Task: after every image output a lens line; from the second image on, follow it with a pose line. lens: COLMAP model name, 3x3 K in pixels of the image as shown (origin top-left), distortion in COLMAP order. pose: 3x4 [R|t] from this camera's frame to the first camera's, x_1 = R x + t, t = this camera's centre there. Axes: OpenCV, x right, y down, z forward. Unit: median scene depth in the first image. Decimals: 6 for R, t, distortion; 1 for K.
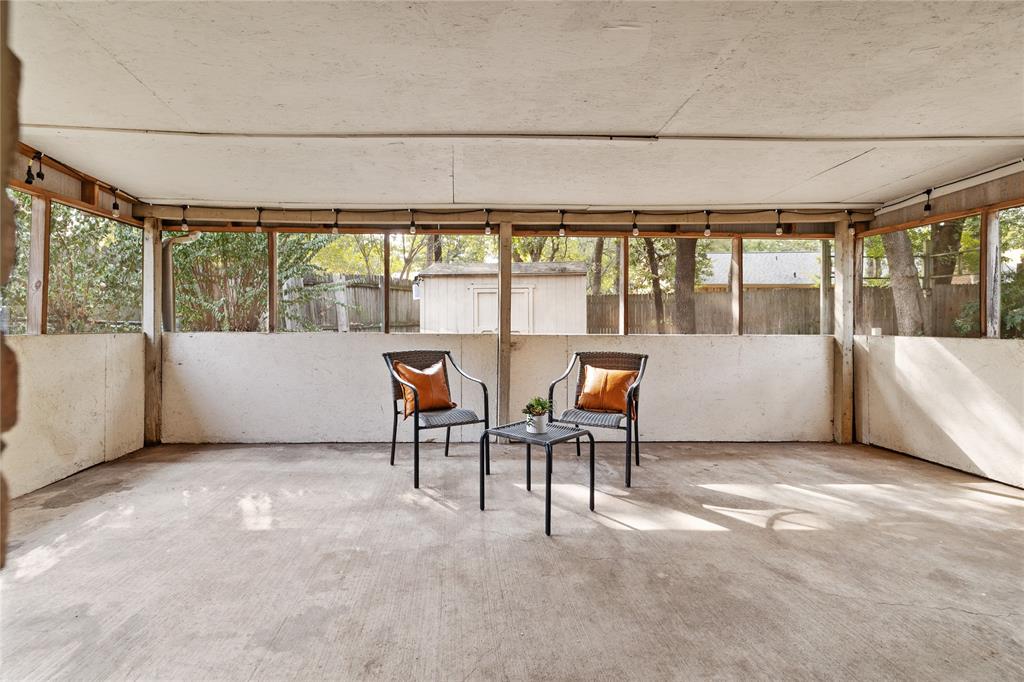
lens RADIAL K [[452.7, 0, 494.5], [0, 452.7, 322.8], [0, 0, 1]] dist [0.001593, -0.000230]
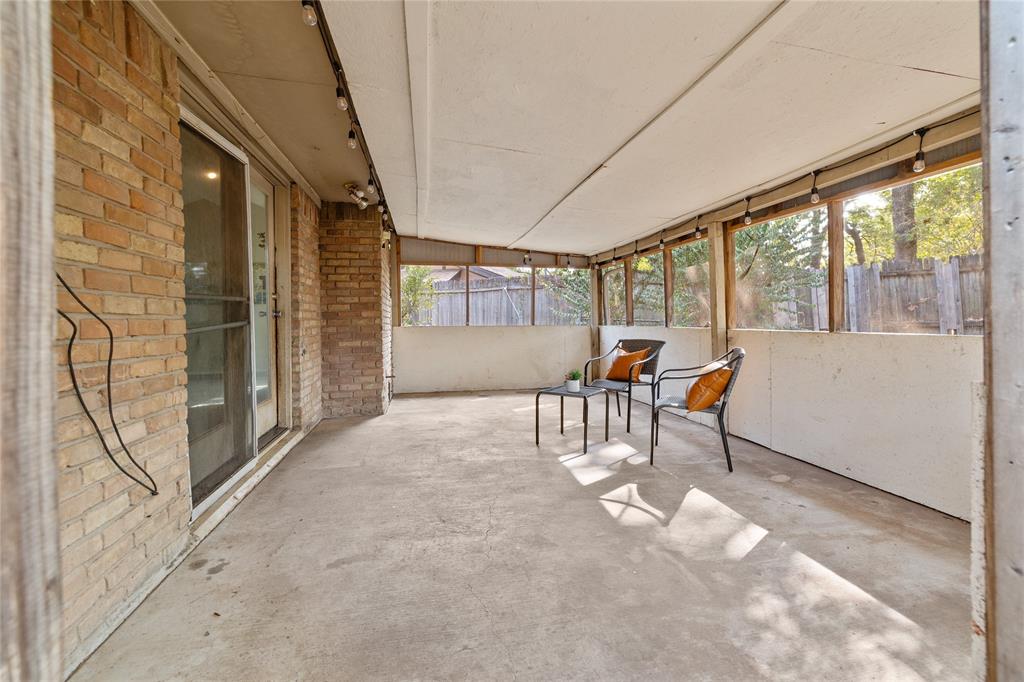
lens RADIAL K [[452.7, 0, 513.9], [0, 452.7, 335.4], [0, 0, 1]] dist [0.001593, -0.000230]
pose [[0.175755, 0.026928, -0.984066, 1.404458], [0.005300, 0.999585, 0.028299, 0.011918], [0.984420, -0.010189, 0.175539, 0.501662]]
